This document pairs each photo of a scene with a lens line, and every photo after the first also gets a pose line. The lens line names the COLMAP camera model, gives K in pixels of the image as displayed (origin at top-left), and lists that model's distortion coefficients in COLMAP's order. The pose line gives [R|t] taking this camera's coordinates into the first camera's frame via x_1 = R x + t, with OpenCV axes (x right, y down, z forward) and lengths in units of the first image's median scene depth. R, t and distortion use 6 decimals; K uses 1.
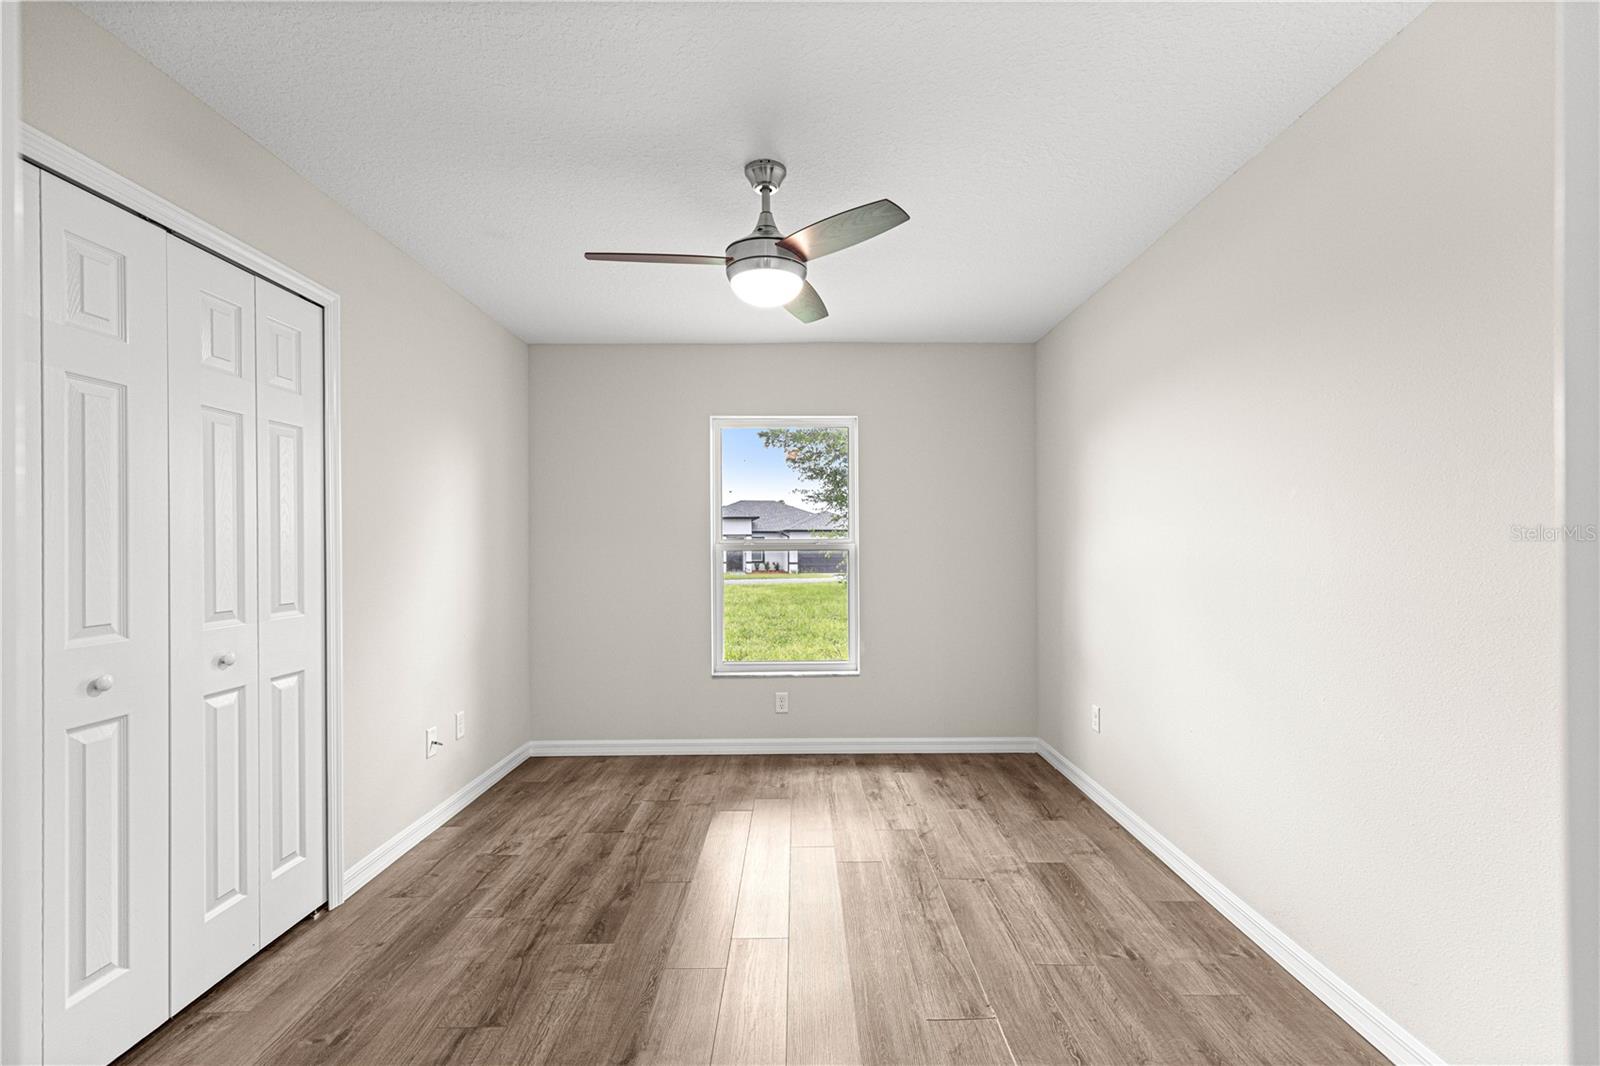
lens RADIAL K [[726.1, 0, 800.7], [0, 726.1, 544.6], [0, 0, 1]] dist [0.004541, -0.000083]
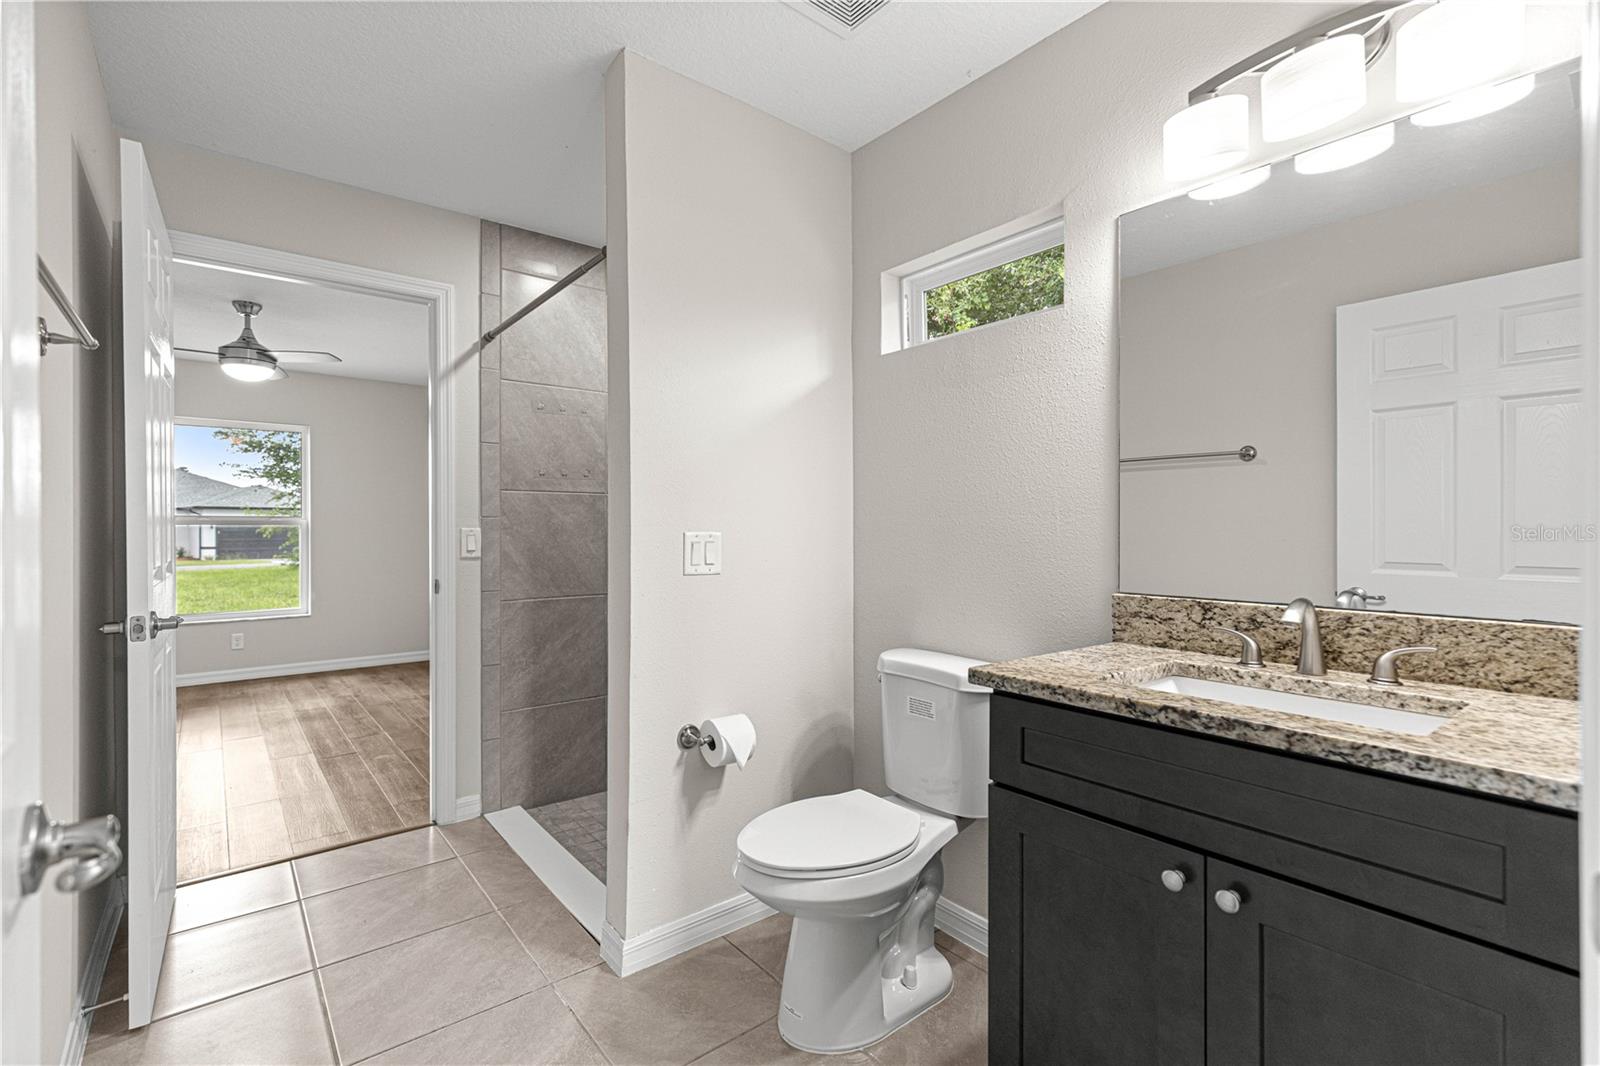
lens RADIAL K [[726.1, 0, 808.7], [0, 726.1, 529.1], [0, 0, 1]] dist [0.004541, -0.000083]
pose [[0.775391, 0.001907, 0.631479, -0.015208], [-0.004040, 0.999990, 0.001940, 0.002654], [-0.631469, -0.004055, 0.775391, -0.175196]]
